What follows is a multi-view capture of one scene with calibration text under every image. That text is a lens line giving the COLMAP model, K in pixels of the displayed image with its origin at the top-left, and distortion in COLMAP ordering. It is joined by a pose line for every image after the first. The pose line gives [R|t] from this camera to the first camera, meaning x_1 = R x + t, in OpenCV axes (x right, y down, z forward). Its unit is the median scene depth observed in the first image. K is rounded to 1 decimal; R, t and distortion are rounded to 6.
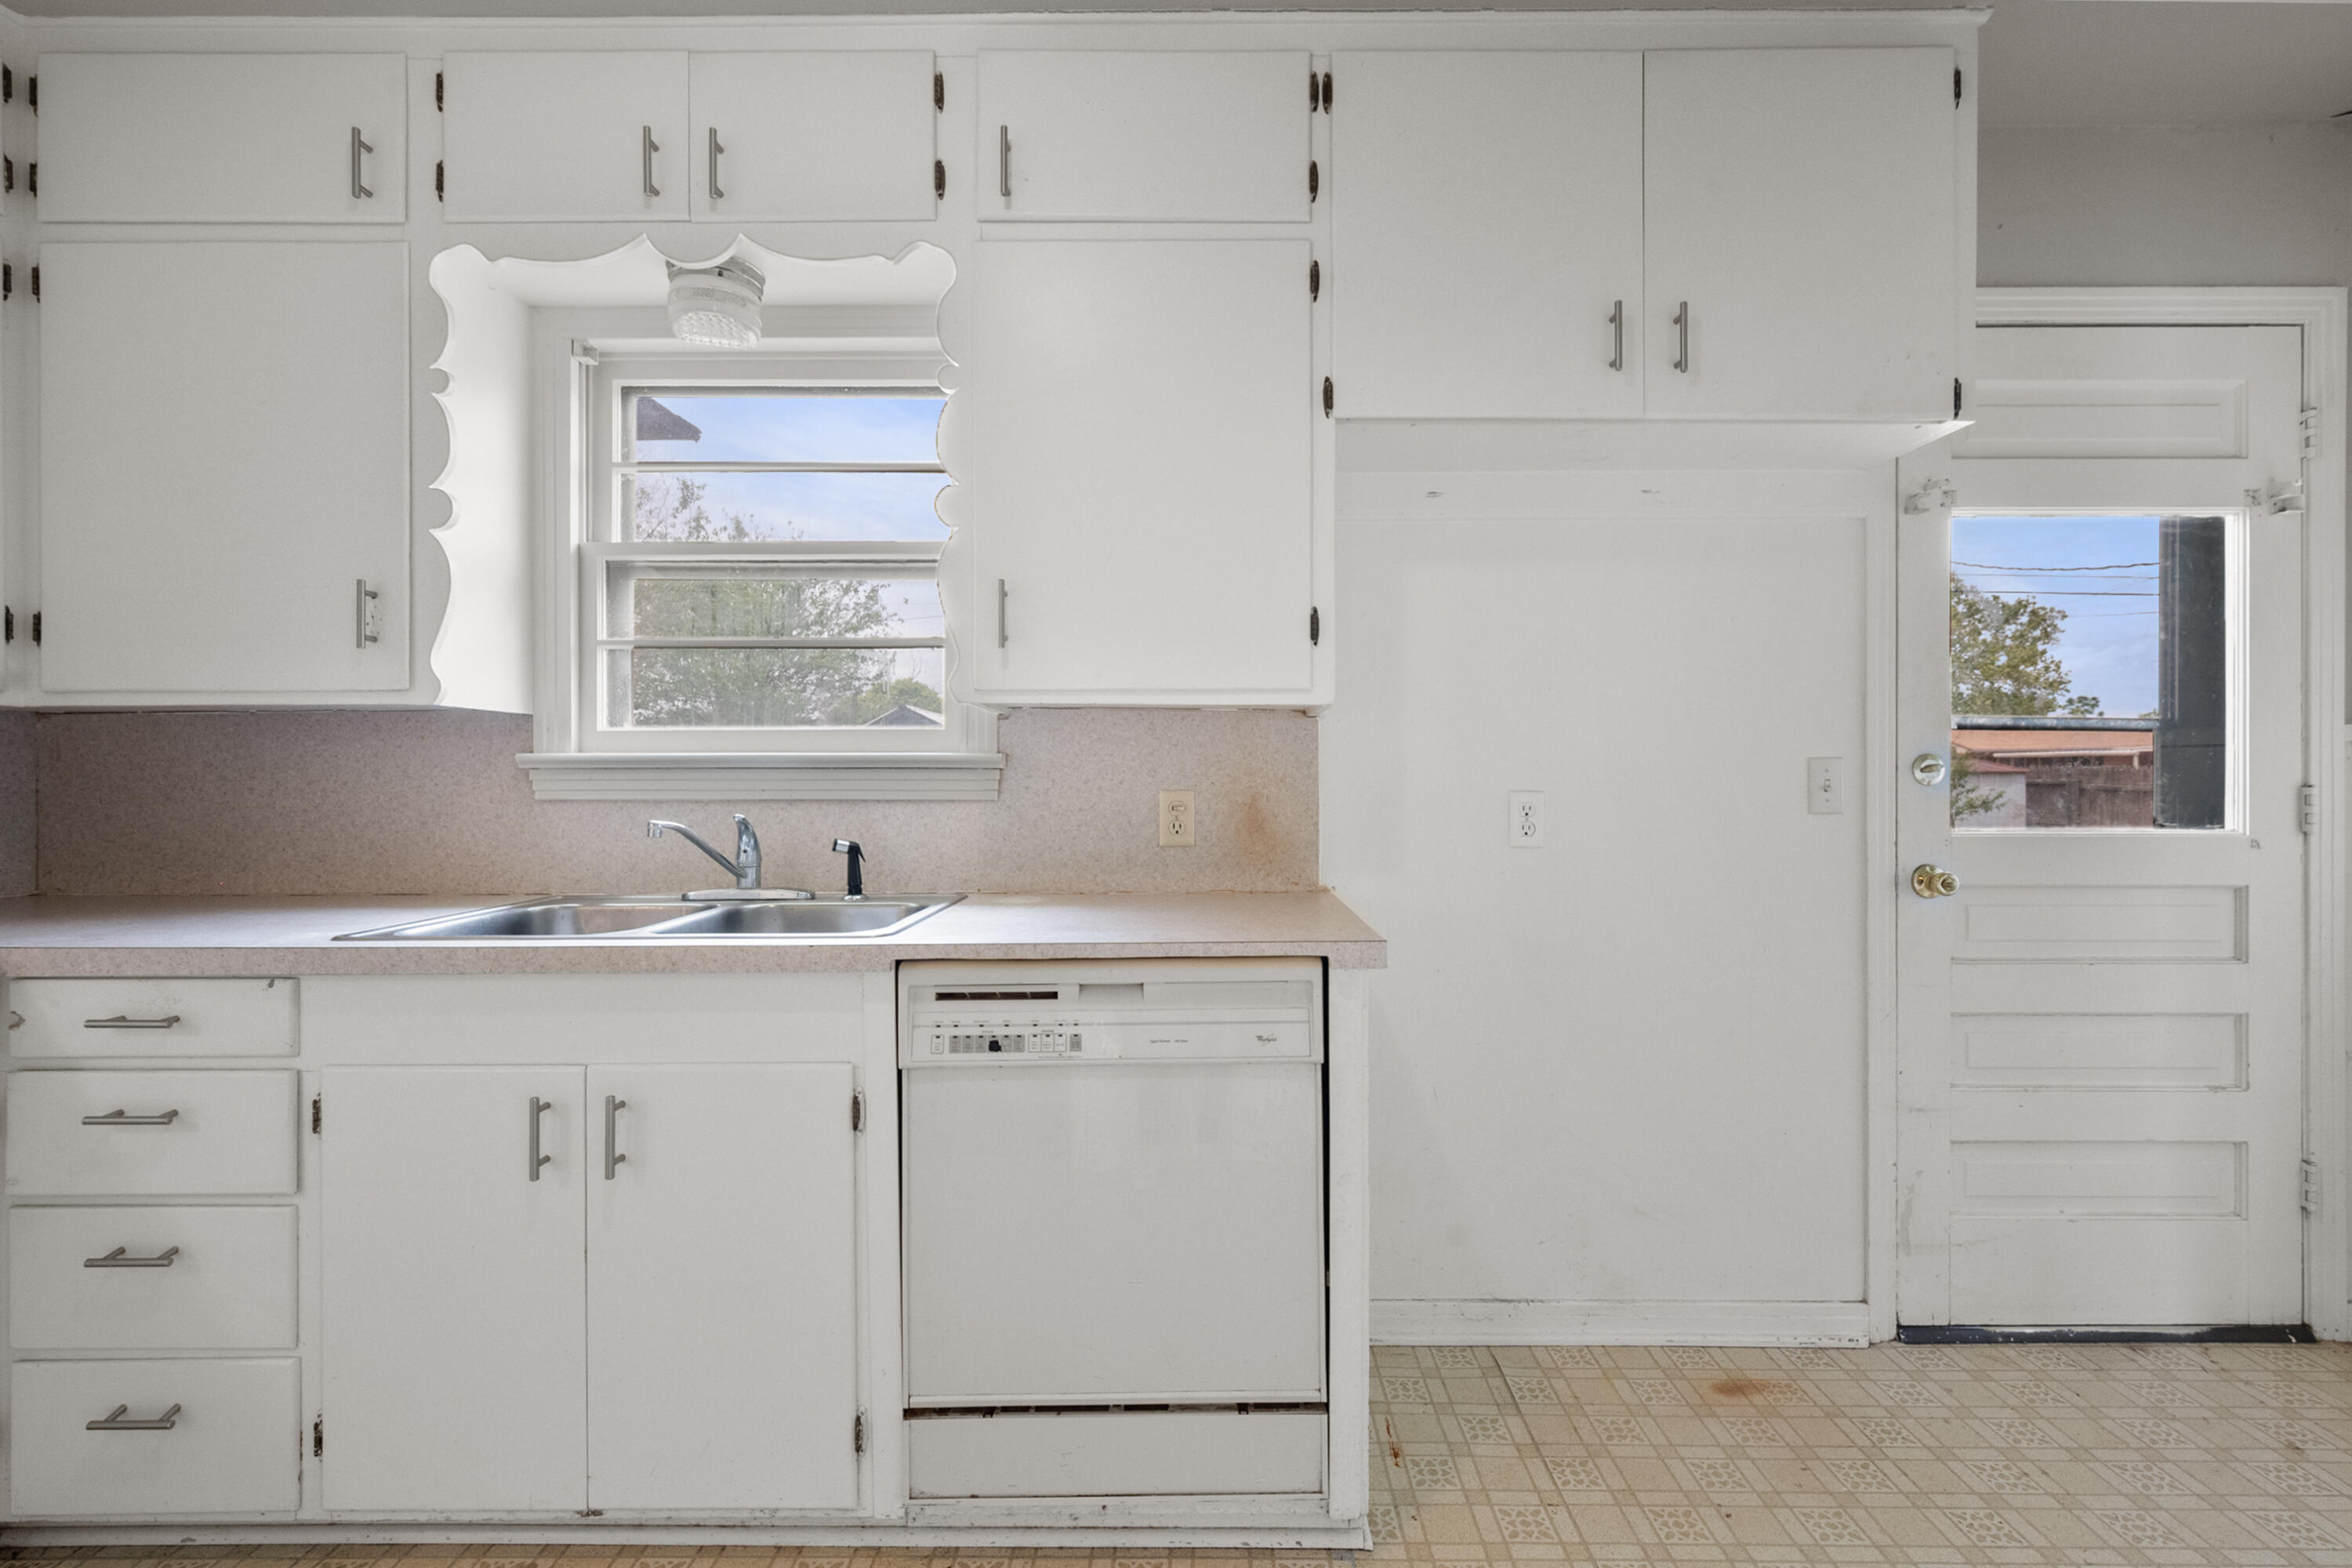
lens RADIAL K [[1055.6, 0, 1205.8], [0, 1055.6, 784.1], [0, 0, 1]] dist [0.000322, 0.000629]
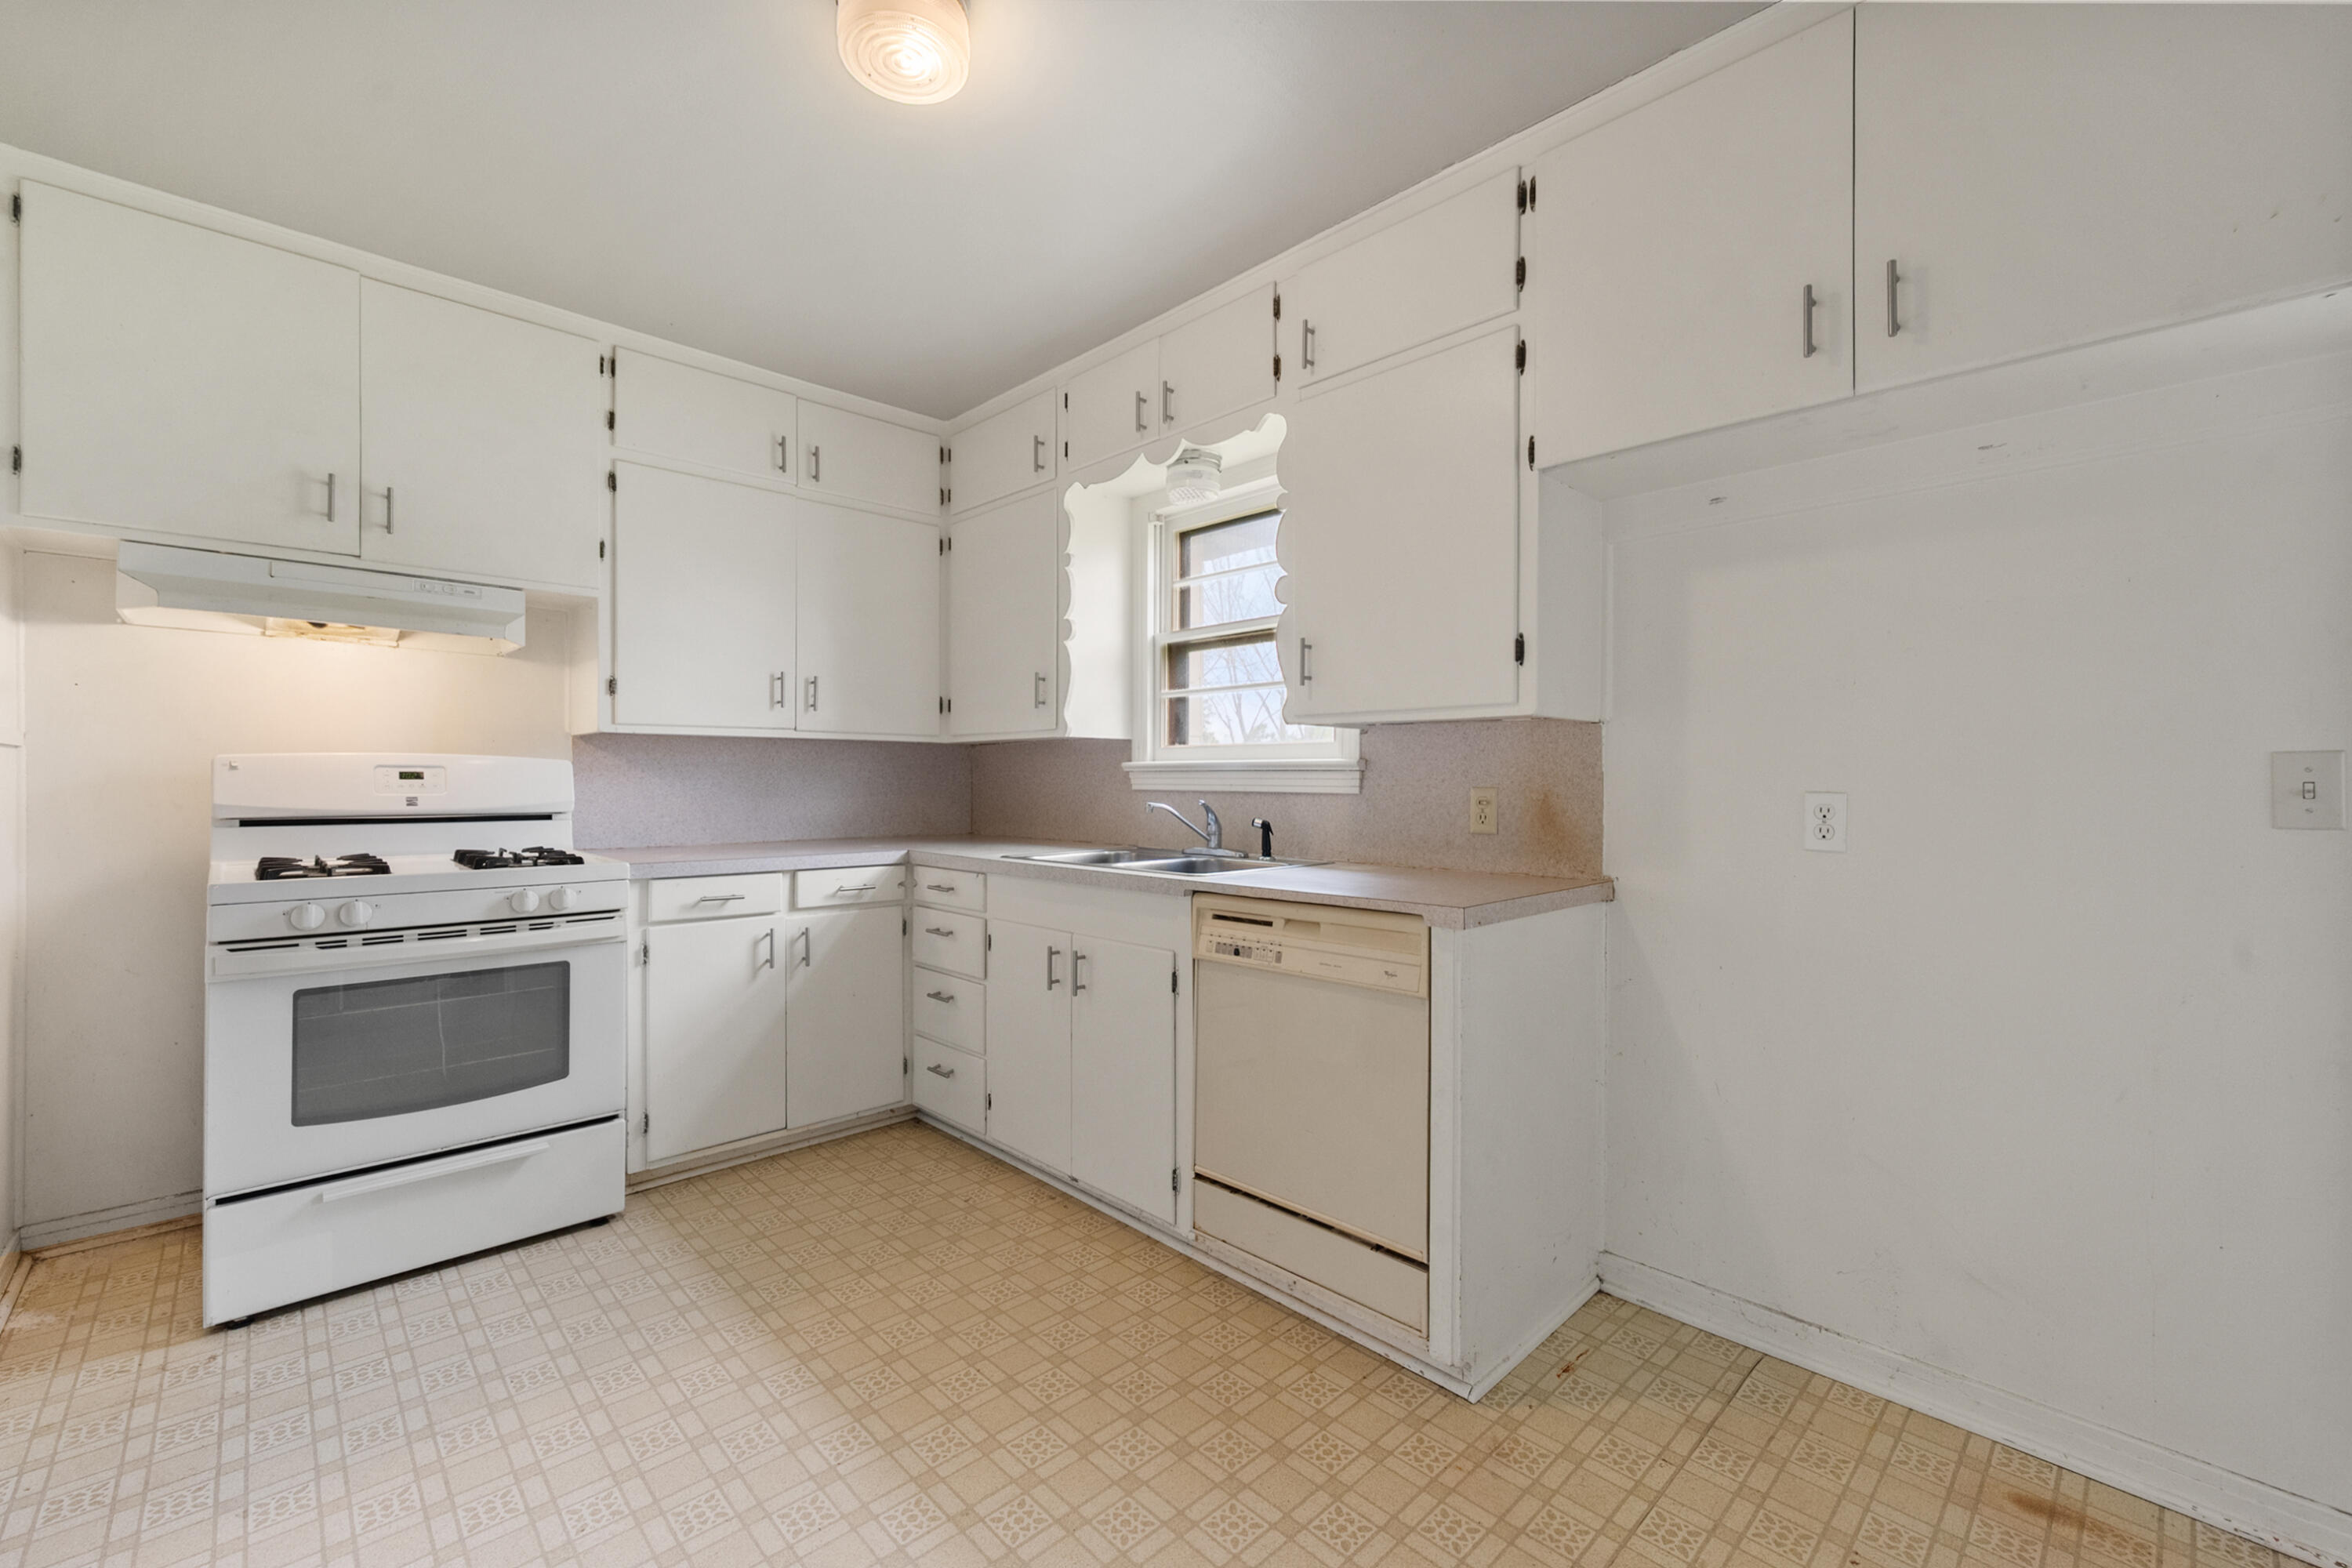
lens RADIAL K [[975.9, 0, 1176.0], [0, 975.9, 784.0], [0, 0, 1]] dist [0.000211, 0.000188]
pose [[0.693358, 0.007144, -0.720558, 0.633637], [-0.007478, 0.999968, 0.002719, 0.001405], [0.720554, 0.003504, 0.693390, -0.036744]]
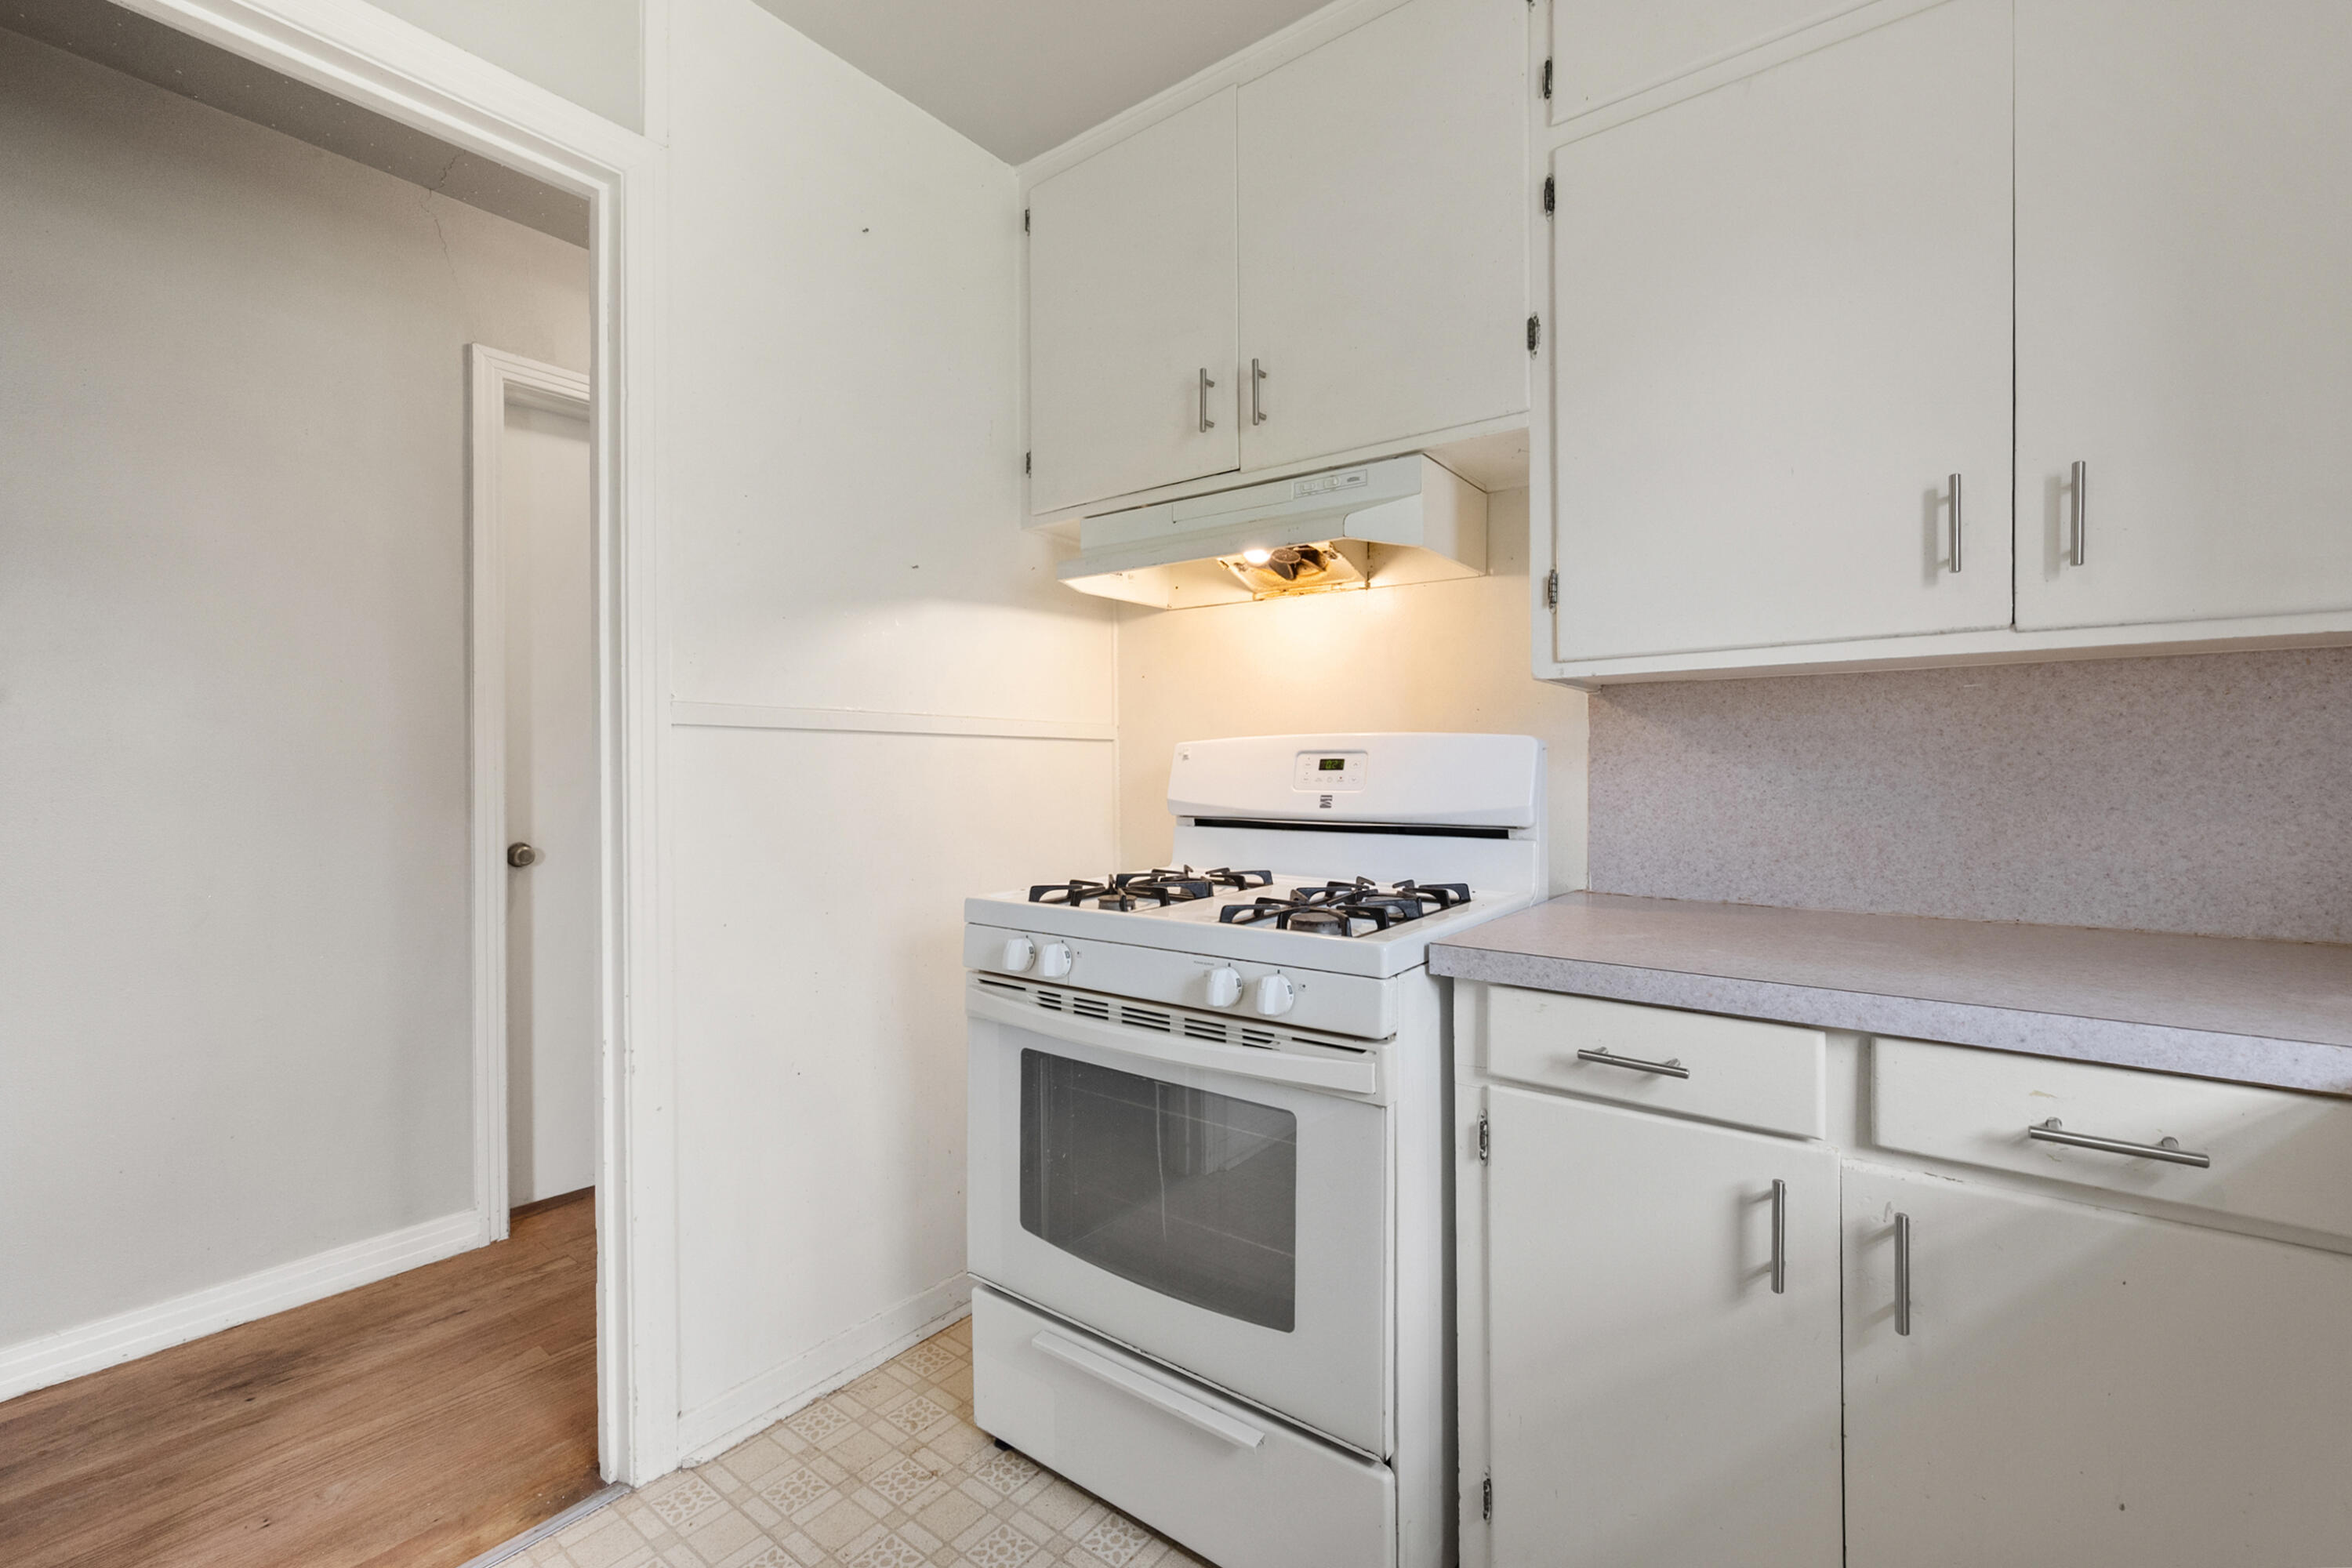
lens RADIAL K [[996.7, 0, 1183.3], [0, 996.7, 770.7], [0, 0, 1]] dist [0.001156, 0.000160]
pose [[-0.607080, 0.006179, -0.794617, -0.276946], [0.001118, 0.999975, 0.006922, 0.000398], [0.794640, 0.003313, -0.607072, 0.659381]]
